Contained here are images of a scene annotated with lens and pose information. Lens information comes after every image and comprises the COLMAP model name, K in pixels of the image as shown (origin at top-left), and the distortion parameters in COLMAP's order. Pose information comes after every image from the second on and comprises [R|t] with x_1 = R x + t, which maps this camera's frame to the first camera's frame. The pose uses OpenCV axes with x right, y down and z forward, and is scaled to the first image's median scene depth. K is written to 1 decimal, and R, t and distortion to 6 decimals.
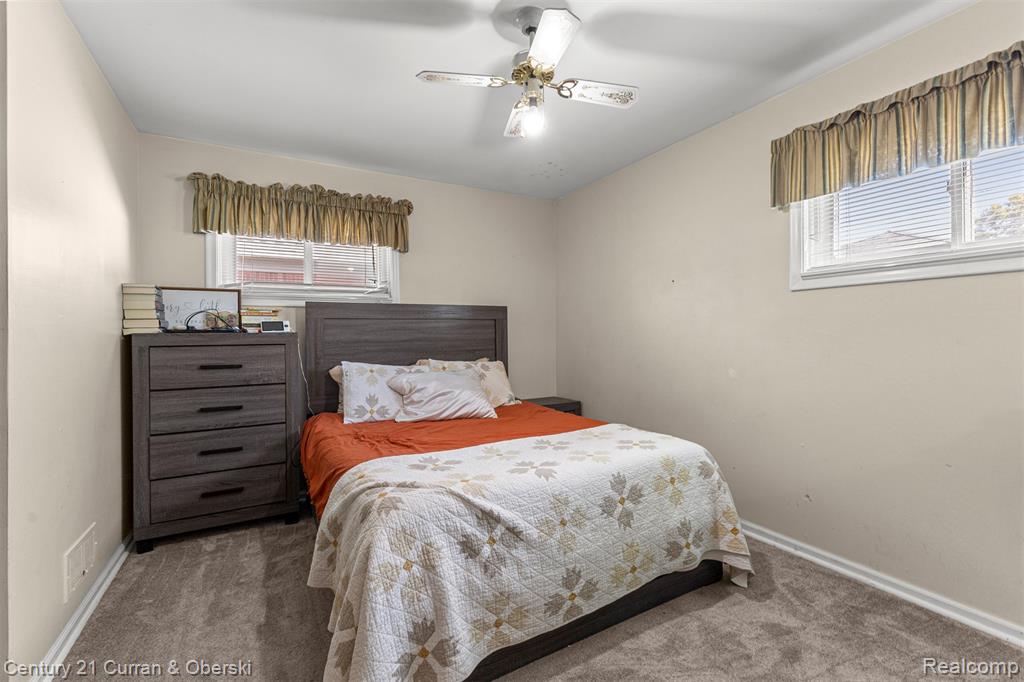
lens RADIAL K [[439.5, 0, 518.0], [0, 439.5, 337.3], [0, 0, 1]] dist [0.009341, -0.001338]
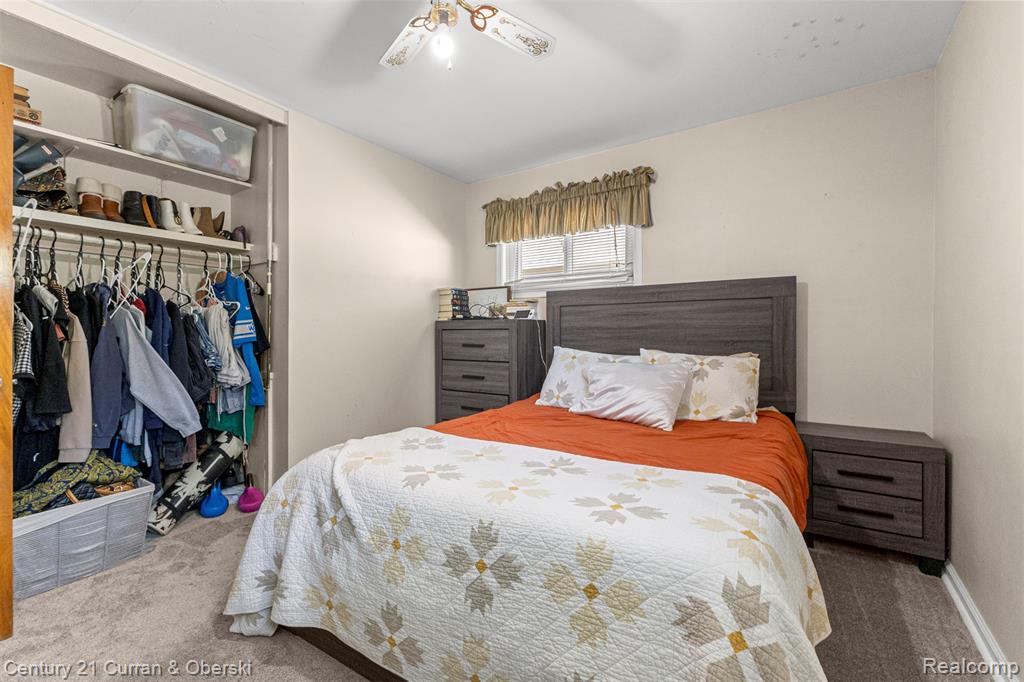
lens RADIAL K [[439.5, 0, 521.9], [0, 439.5, 337.3], [0, 0, 1]] dist [0.009341, -0.001338]
pose [[0.460469, 0.018211, -0.887489, 0.515881], [-0.006819, 0.999833, 0.016978, 0.017022], [0.887649, -0.001766, 0.460516, 0.473252]]
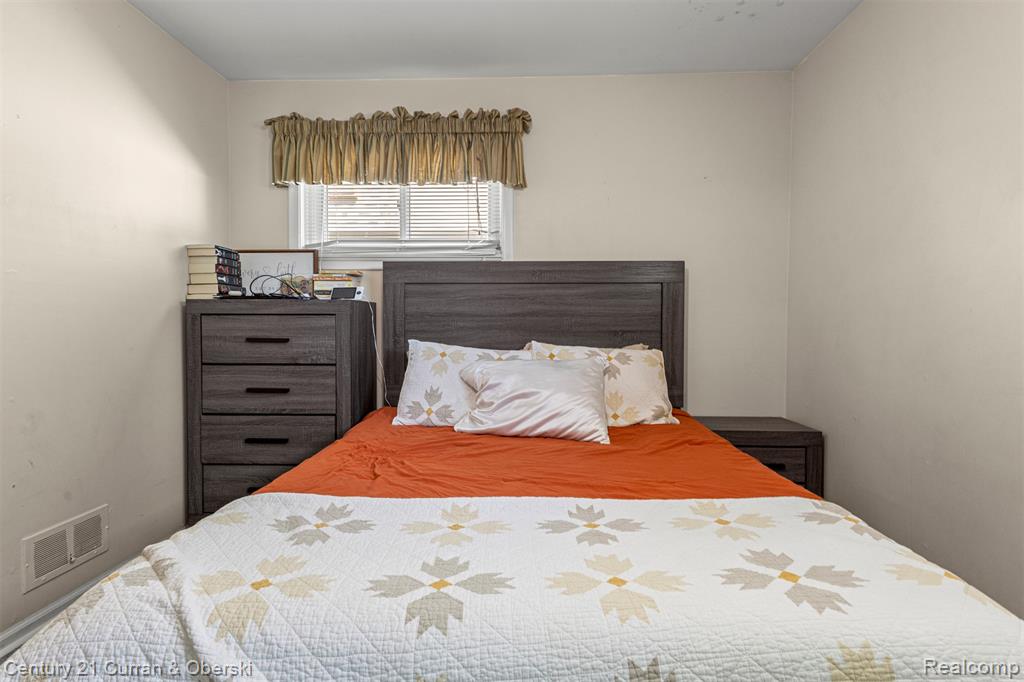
lens RADIAL K [[517.6, 0, 518.6], [0, 517.6, 336.4], [0, 0, 1]] dist [0.021912, -0.001604]
pose [[0.850901, 0.025424, -0.524710, 0.221326], [-0.013418, 0.999554, 0.026672, 0.024744], [0.525154, -0.015655, 0.850863, 0.376488]]
